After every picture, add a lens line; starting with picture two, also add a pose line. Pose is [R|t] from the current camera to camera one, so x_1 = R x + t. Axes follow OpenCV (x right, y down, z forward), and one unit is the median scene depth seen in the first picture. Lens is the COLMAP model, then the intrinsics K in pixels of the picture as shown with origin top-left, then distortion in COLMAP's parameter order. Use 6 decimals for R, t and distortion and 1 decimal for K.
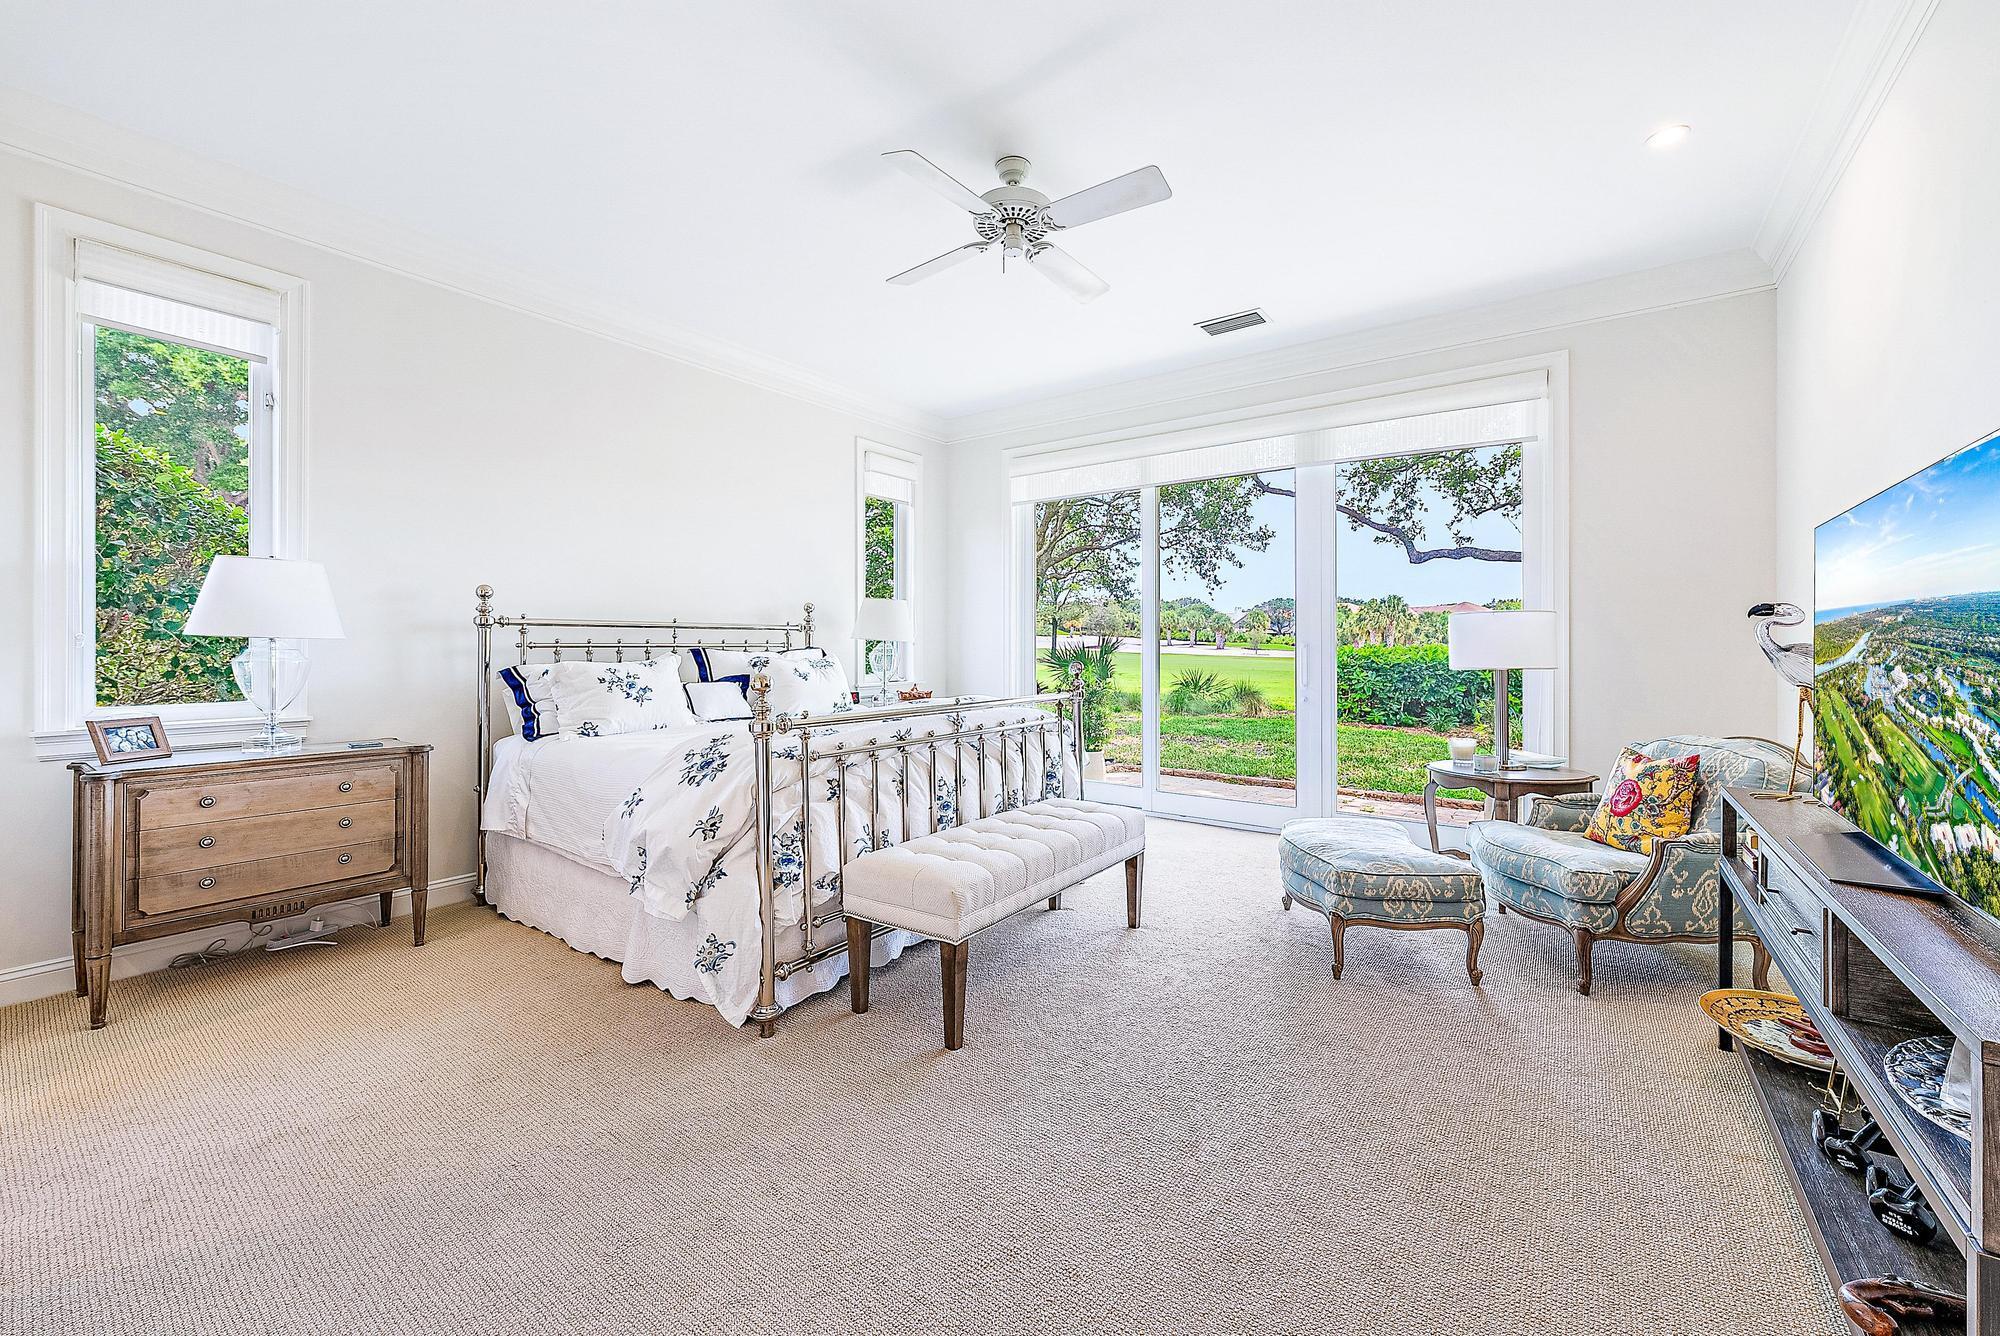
lens RADIAL K [[797.0, 0, 1003.5], [0, 797.0, 655.8], [0, 0, 1]] dist [0.000656, 0.000209]
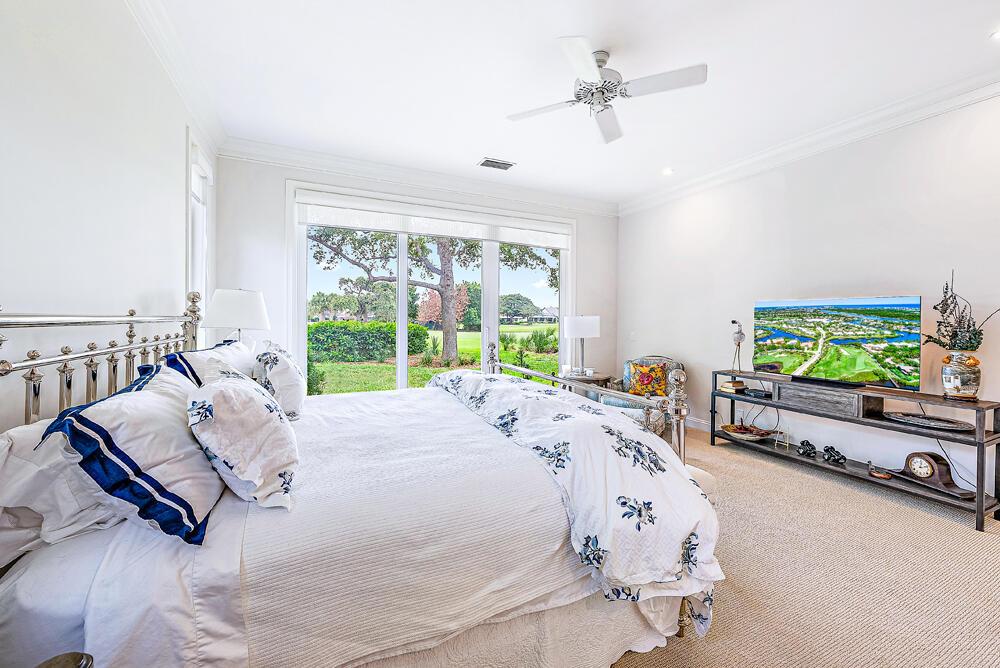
lens RADIAL K [[398.5, 0, 500.8], [0, 398.5, 324.2], [0, 0, 1]] dist [0.000656, 0.000209]
pose [[0.478672, -0.007361, 0.877963, -0.709845], [0.004547, 0.999972, 0.005905, -0.036753], [-0.877982, 0.001165, 0.478692, 0.648286]]
